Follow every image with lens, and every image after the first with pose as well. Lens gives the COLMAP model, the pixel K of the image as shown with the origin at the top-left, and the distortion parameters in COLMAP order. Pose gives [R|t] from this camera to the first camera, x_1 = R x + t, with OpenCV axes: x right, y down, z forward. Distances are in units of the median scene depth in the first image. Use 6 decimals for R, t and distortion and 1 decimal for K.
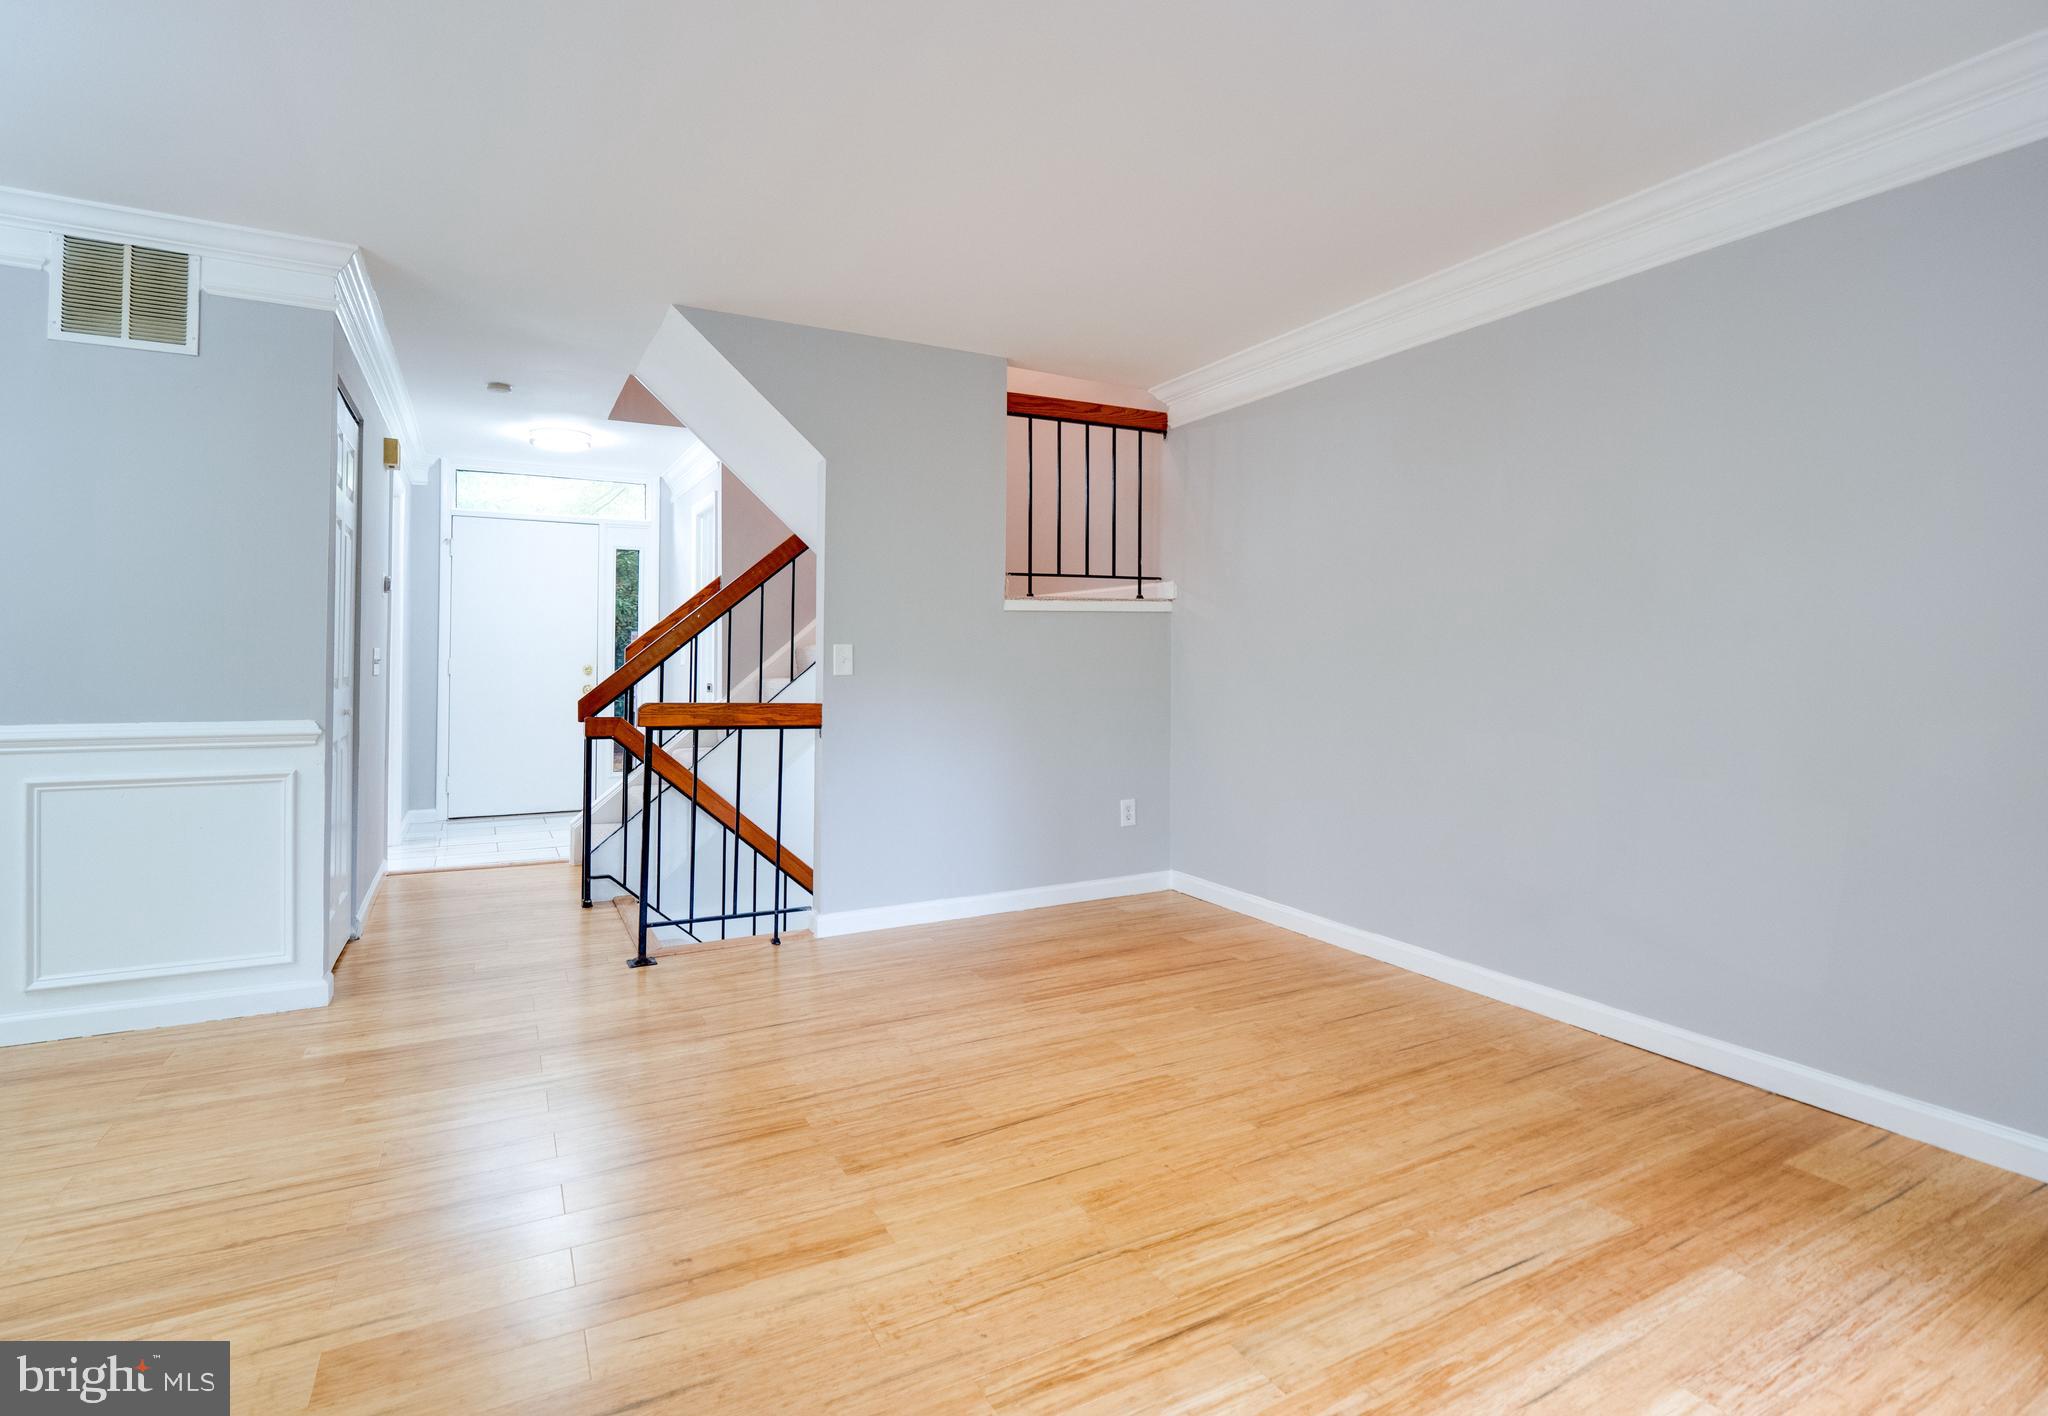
lens RADIAL K [[990.3, 0, 1020.9], [0, 990.3, 644.4], [0, 0, 1]] dist [-0.001330, -0.008288]
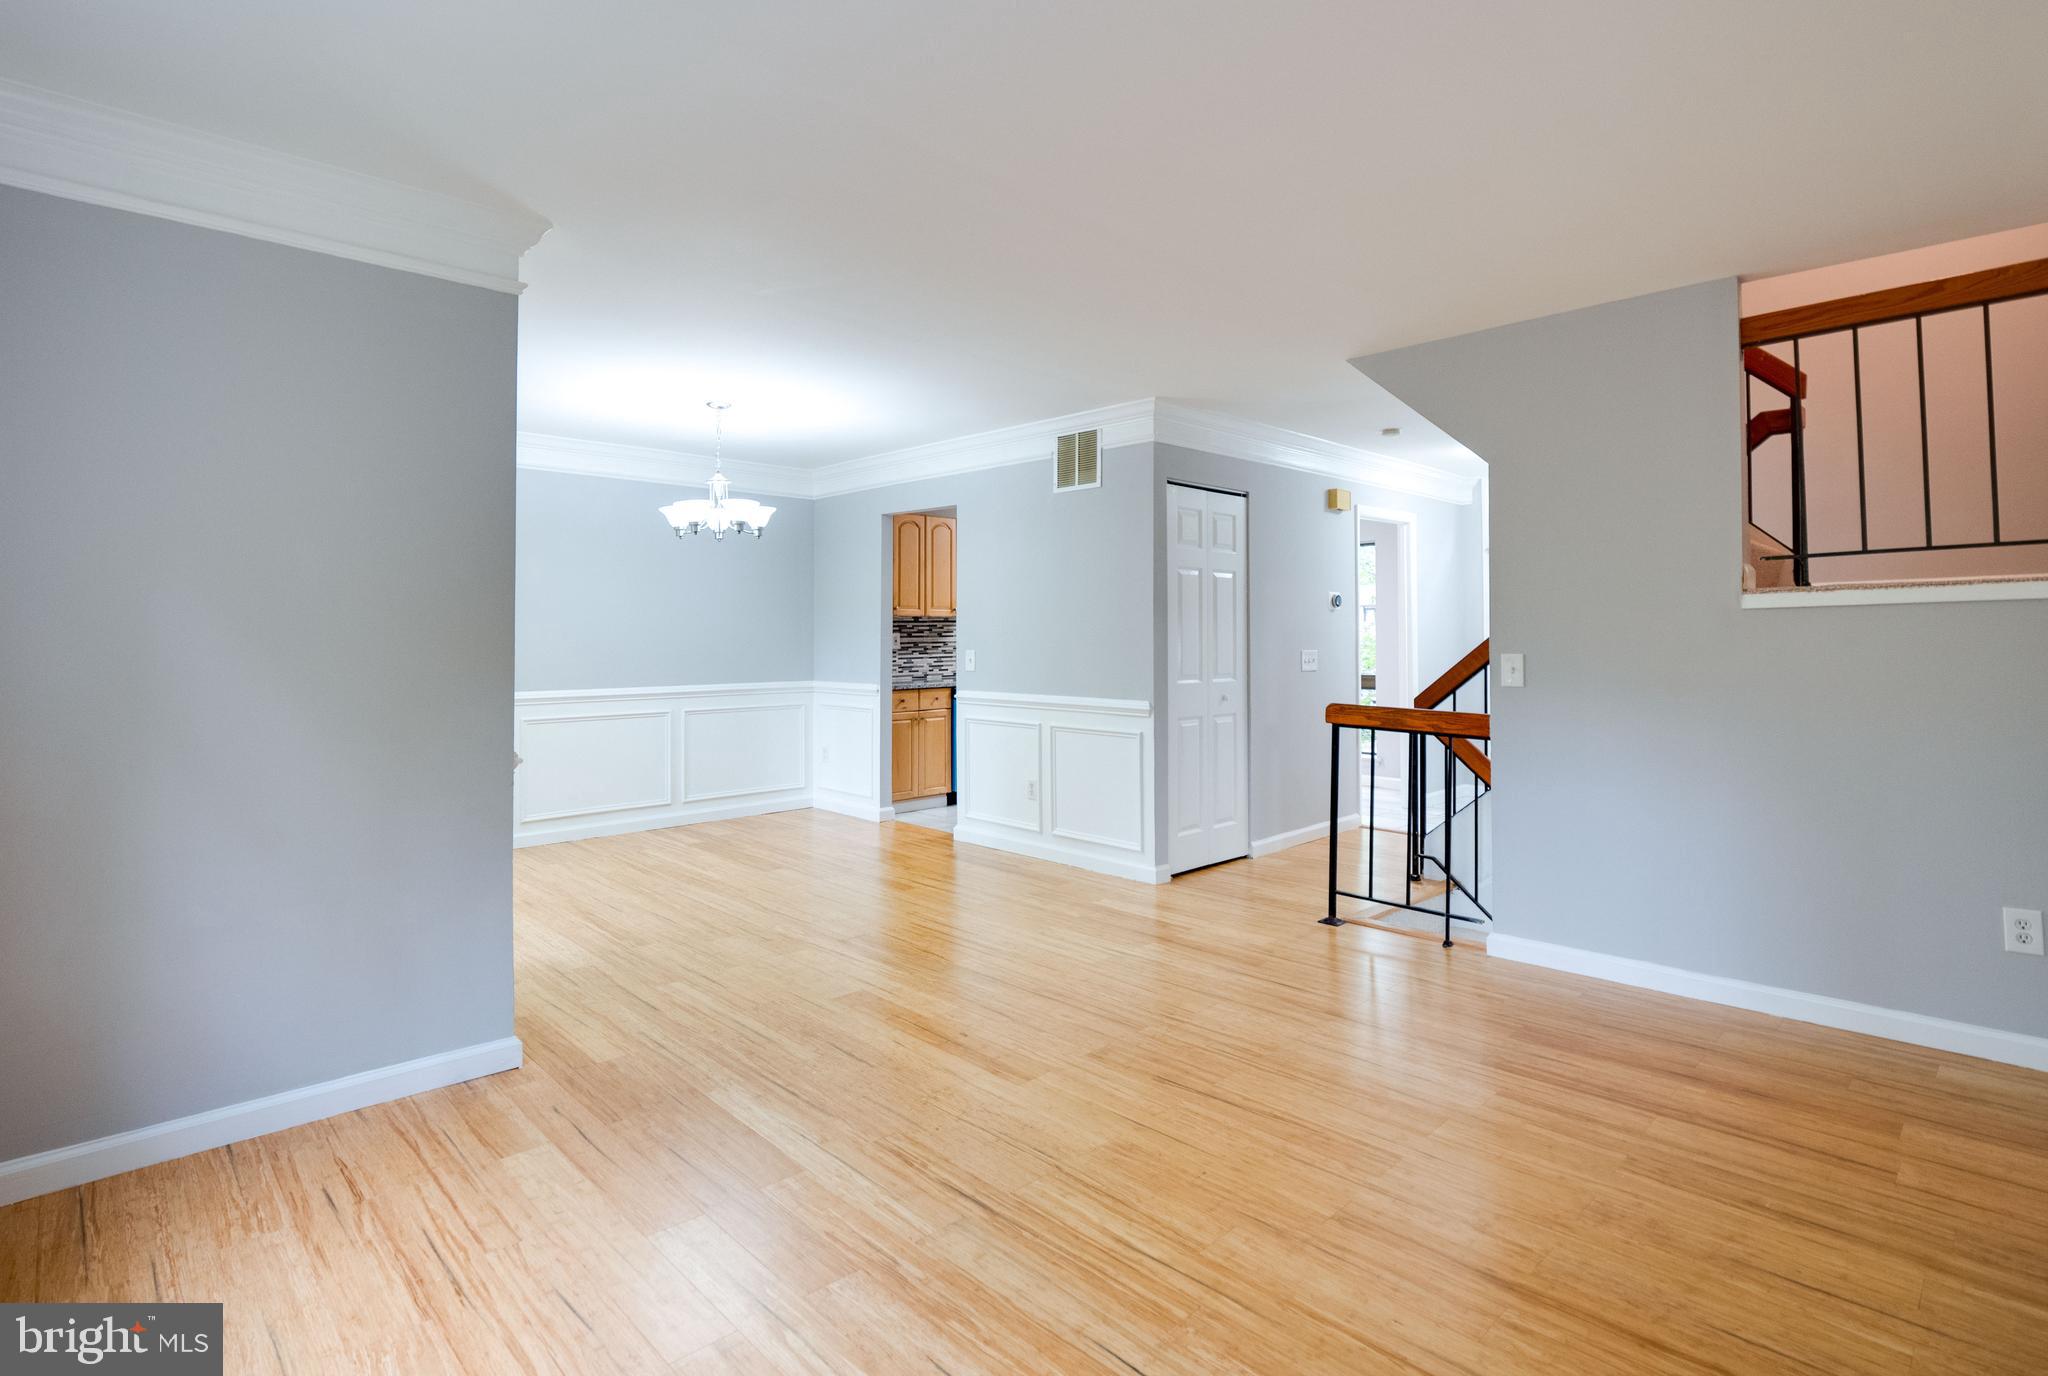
lens RADIAL K [[994.4, 0, 1026.0], [0, 994.4, 627.1], [0, 0, 1]] dist [-0.014302, -0.000850]
pose [[0.280770, -0.015223, -0.959654, 0.918236], [0.015952, 0.999810, -0.011192, -0.034683], [0.959643, -0.012166, 0.280959, 0.440714]]
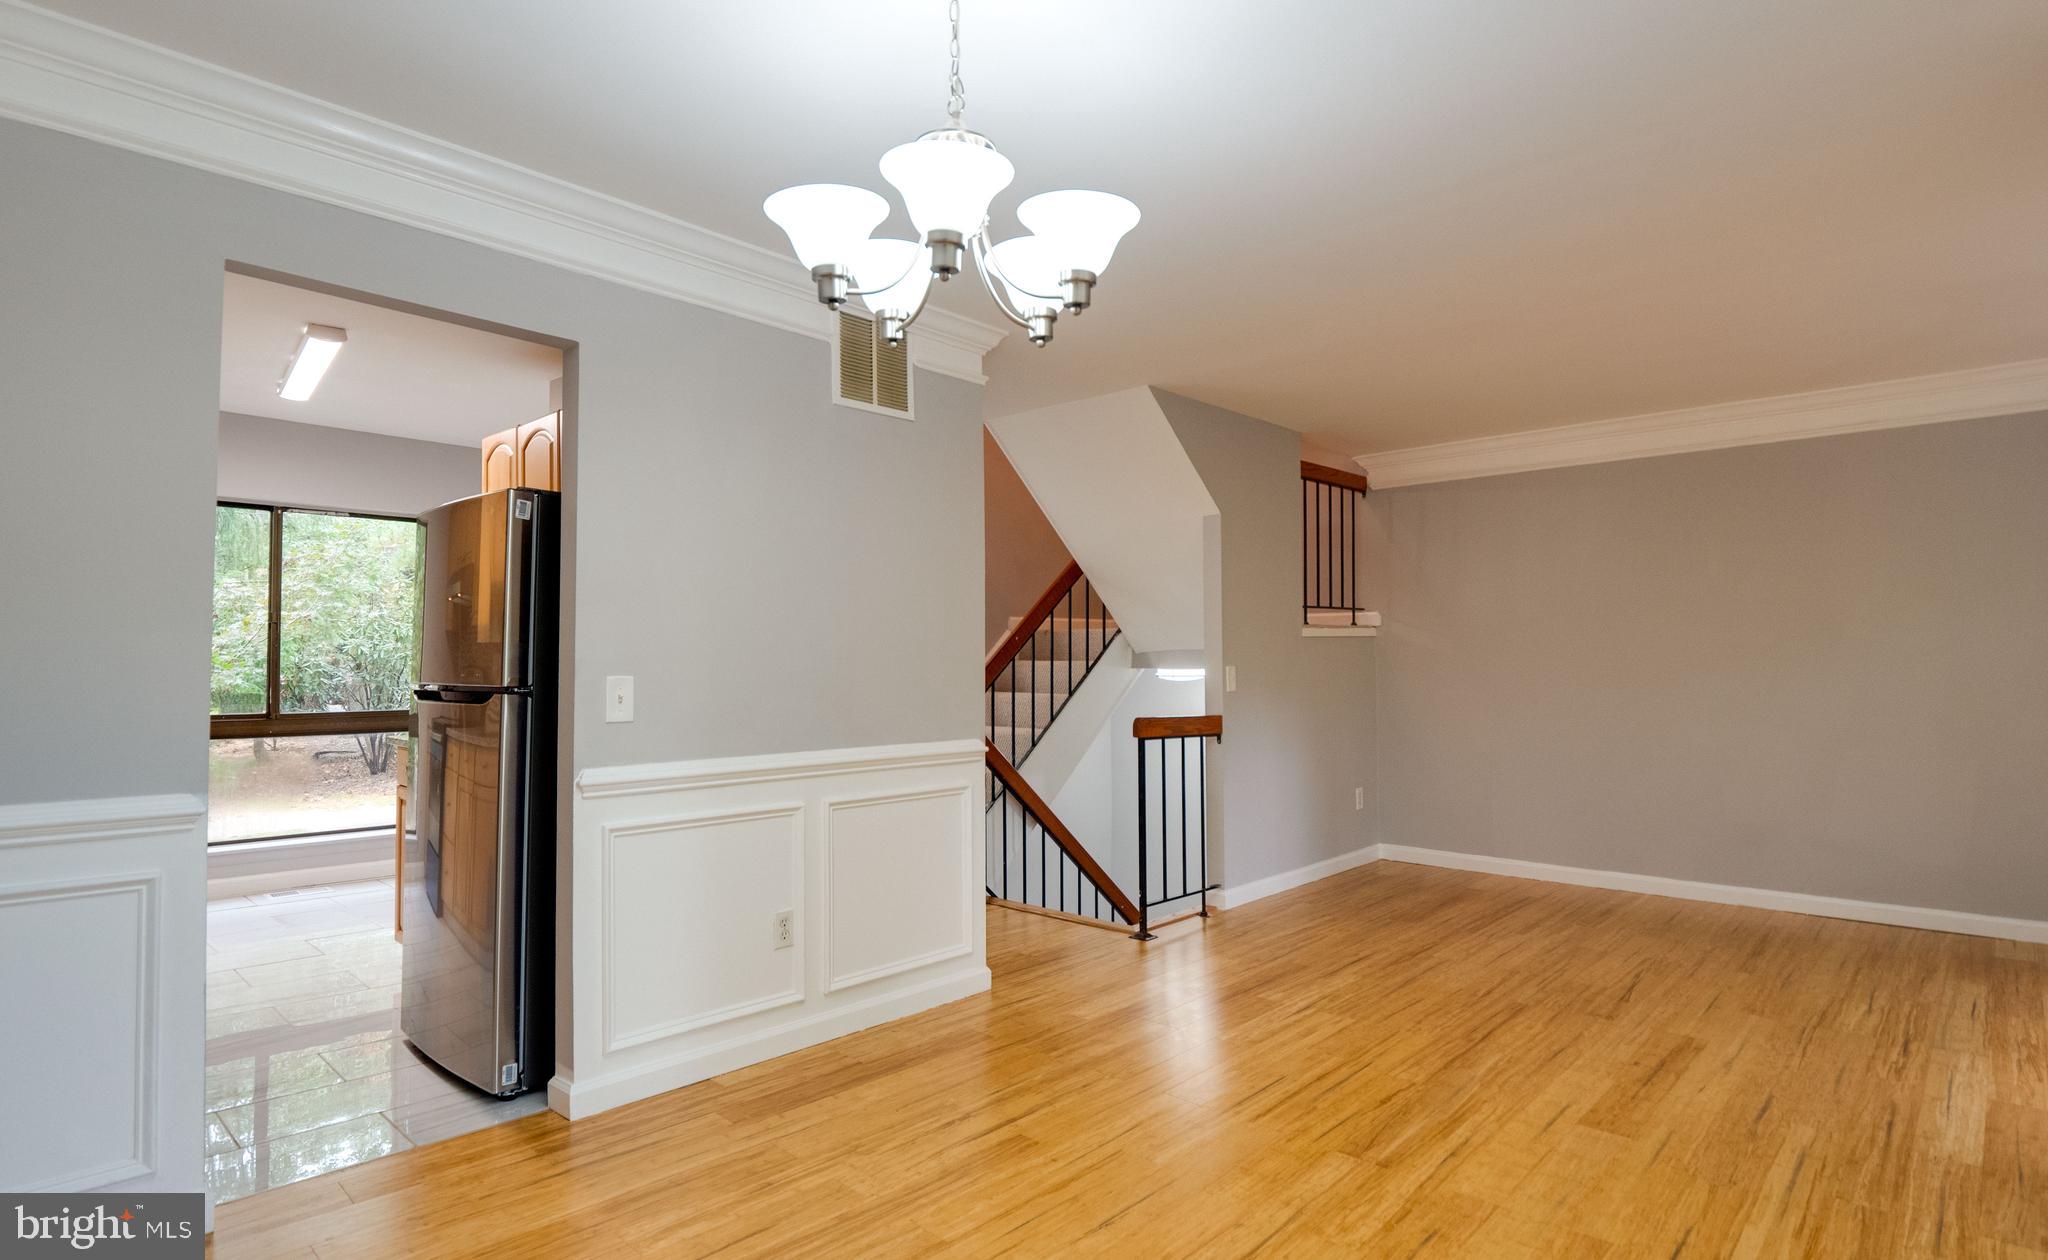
lens RADIAL K [[1055.0, 0, 1021.6], [0, 1055.0, 611.1], [0, 0, 1]] dist [-0.023348, 0.005591]
pose [[0.948064, 0.011190, 0.317881, -1.280776], [-0.001324, 0.999511, -0.031234, -0.041310], [-0.318076, 0.029191, 0.947616, -0.220235]]
